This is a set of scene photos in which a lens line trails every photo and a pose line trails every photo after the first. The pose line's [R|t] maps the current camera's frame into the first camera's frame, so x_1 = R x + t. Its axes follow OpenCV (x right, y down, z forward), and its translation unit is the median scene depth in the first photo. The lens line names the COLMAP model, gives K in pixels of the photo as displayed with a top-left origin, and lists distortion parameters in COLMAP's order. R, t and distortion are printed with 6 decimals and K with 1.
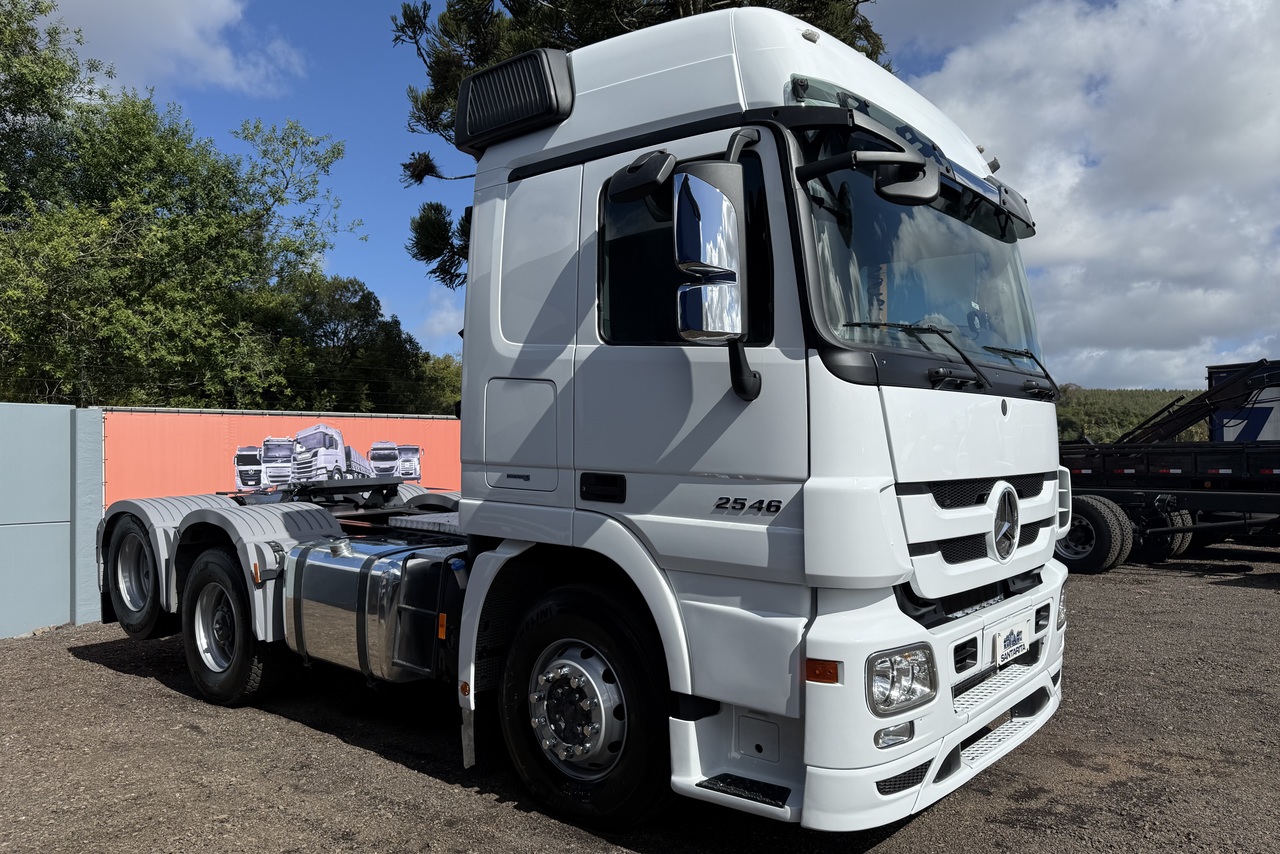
lens RADIAL K [[890.3, 0, 628.6], [0, 890.3, 424.2], [0, 0, 1]] dist [0.027300, -0.023200]
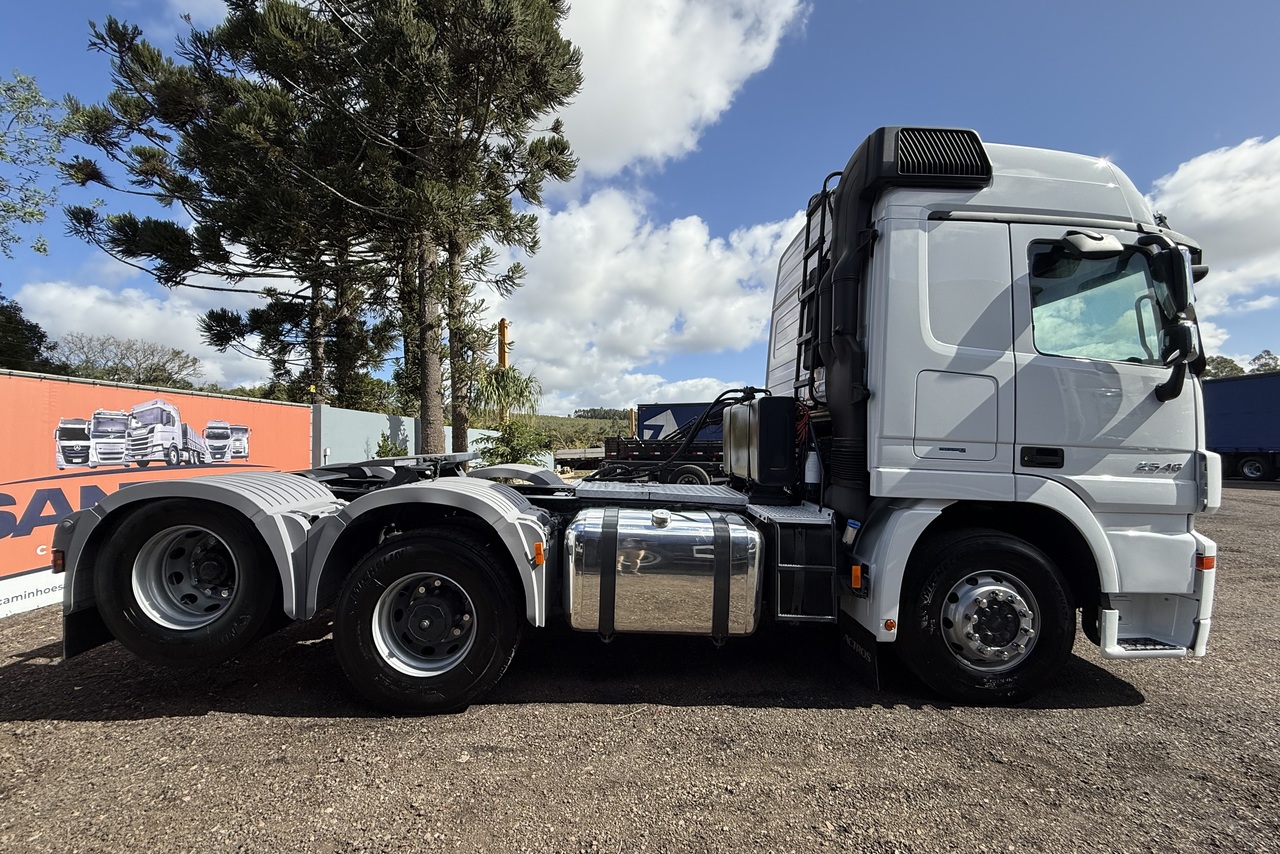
lens RADIAL K [[500.2, 0, 637.8], [0, 500.2, 428.3], [0, 0, 1]] dist [0.004346, -0.001860]
pose [[0.751464, 0.038481, 0.658651, -0.428886], [-0.038671, 0.999150, -0.014255, 0.025672], [-0.658639, -0.014758, 0.752314, 0.344947]]
